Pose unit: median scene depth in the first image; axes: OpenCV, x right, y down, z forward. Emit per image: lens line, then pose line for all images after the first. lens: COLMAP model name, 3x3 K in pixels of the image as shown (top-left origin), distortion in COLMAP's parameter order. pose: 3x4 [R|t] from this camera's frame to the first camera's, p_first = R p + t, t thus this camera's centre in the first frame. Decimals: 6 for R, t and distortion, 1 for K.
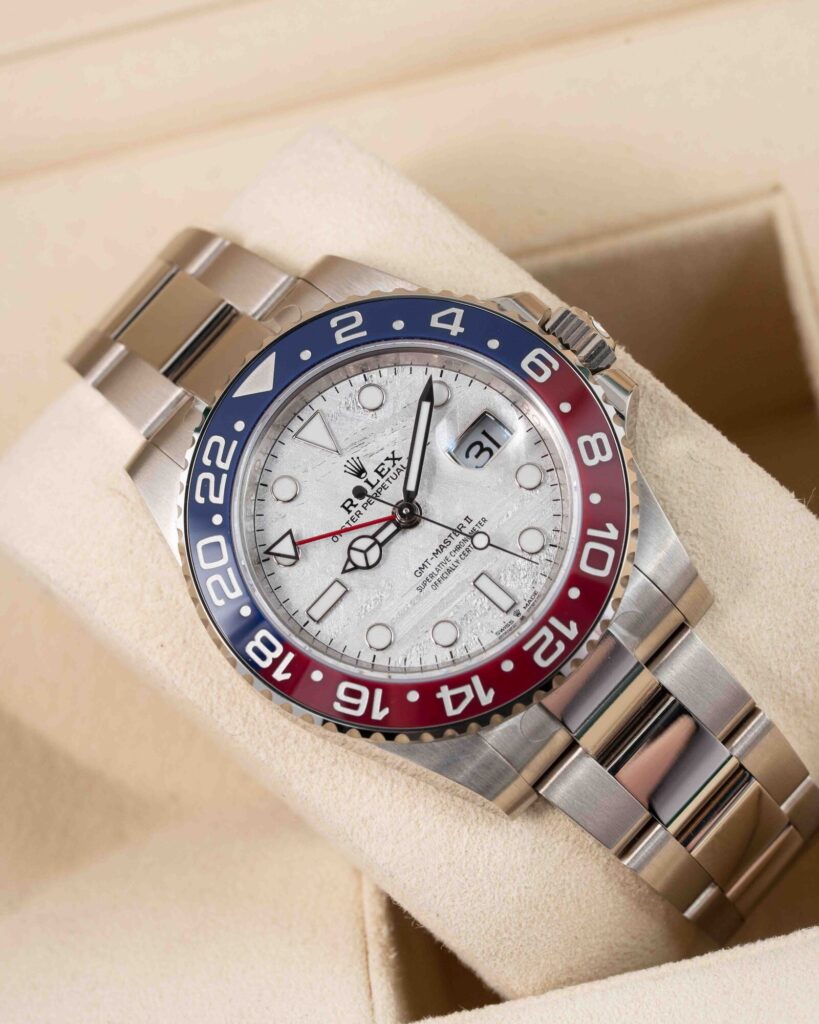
lens RADIAL K [[4856.5, 0, 409.5], [0, 4856.5, 512.0], [0, 0, 1]] dist [-1.744214, 143.857968]
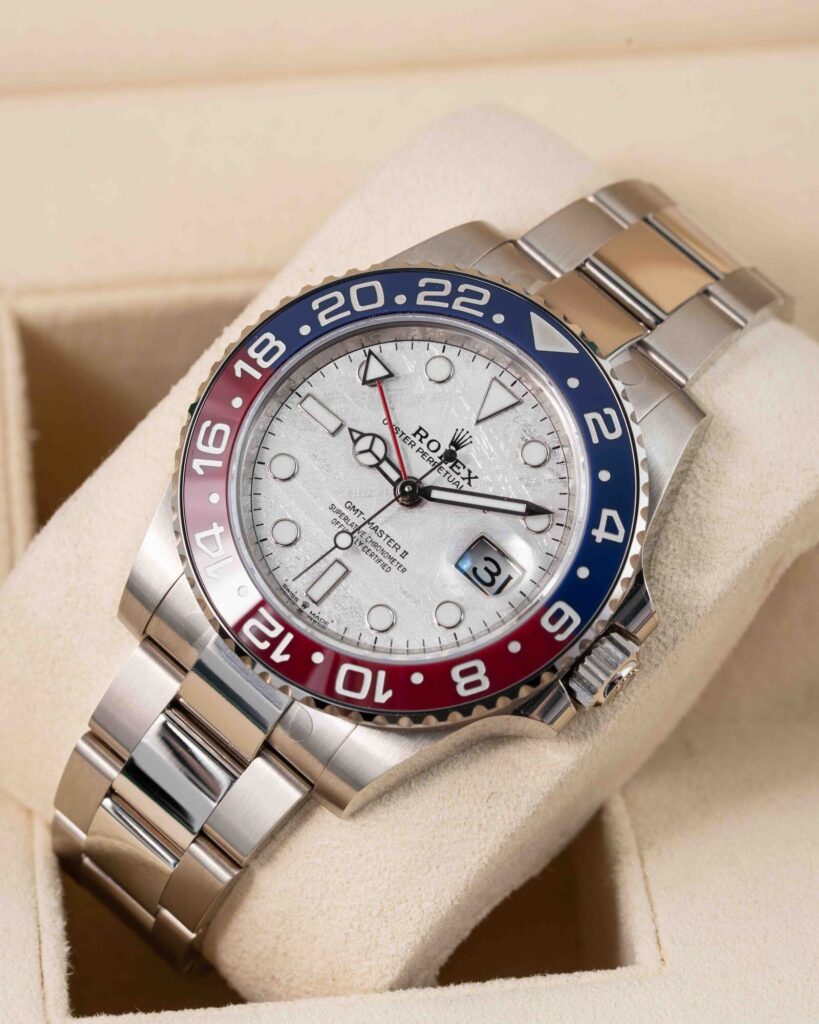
lens RADIAL K [[4856.5, 0, 409.5], [0, 4856.5, 512.0], [0, 0, 1]] dist [-1.744214, 143.857968]
pose [[0.009499, 0.988579, -0.150406, 0.149738], [-0.961010, 0.050593, 0.271844, -0.263665], [0.276349, 0.141960, 0.950515, 0.076512]]
